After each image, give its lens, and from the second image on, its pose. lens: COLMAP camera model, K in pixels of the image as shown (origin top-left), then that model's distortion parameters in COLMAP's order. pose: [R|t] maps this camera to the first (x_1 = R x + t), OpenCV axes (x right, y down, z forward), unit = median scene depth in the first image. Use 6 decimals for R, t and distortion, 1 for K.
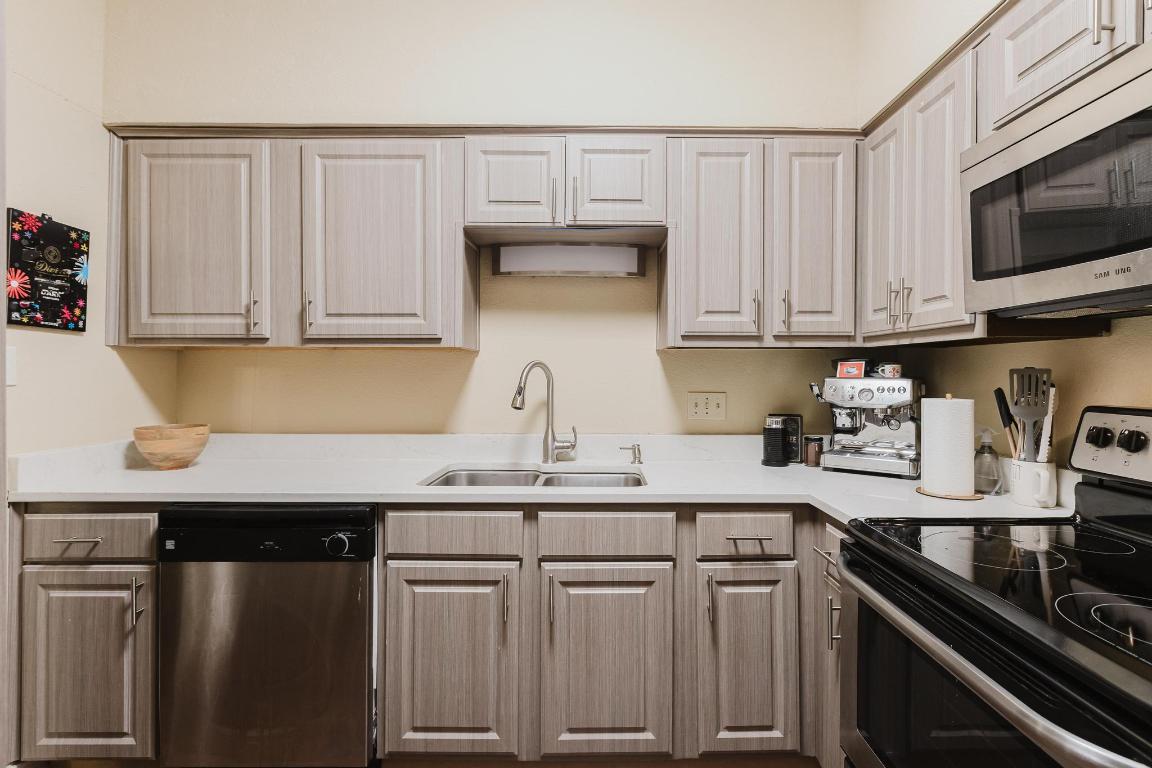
lens RADIAL K [[528.2, 0, 576.0], [0, 528.2, 384.0], [0, 0, 1]] dist [-0.001316, 0.000014]
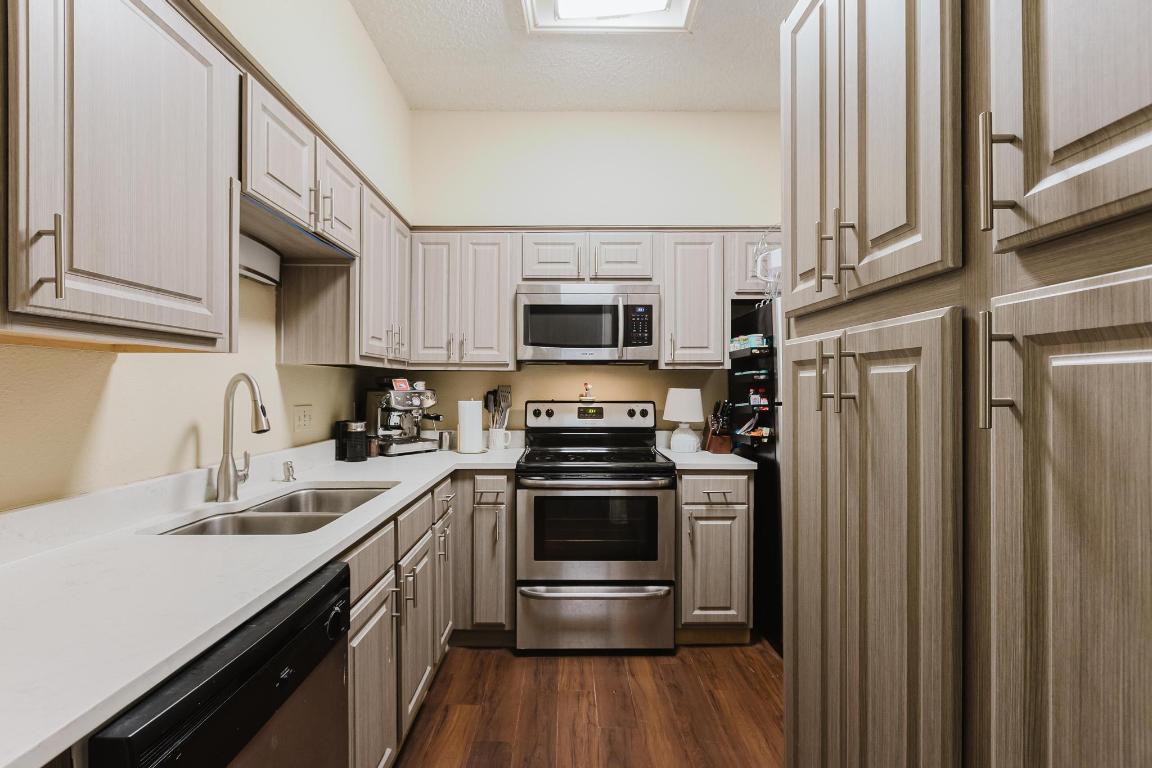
lens RADIAL K [[528.2, 0, 576.0], [0, 528.2, 384.0], [0, 0, 1]] dist [-0.001316, 0.000014]
pose [[-0.011149, 0.001631, 0.999937, -0.961744], [0.016768, 0.999858, -0.001444, -0.018839], [-0.999797, 0.016751, -0.011174, 0.545453]]
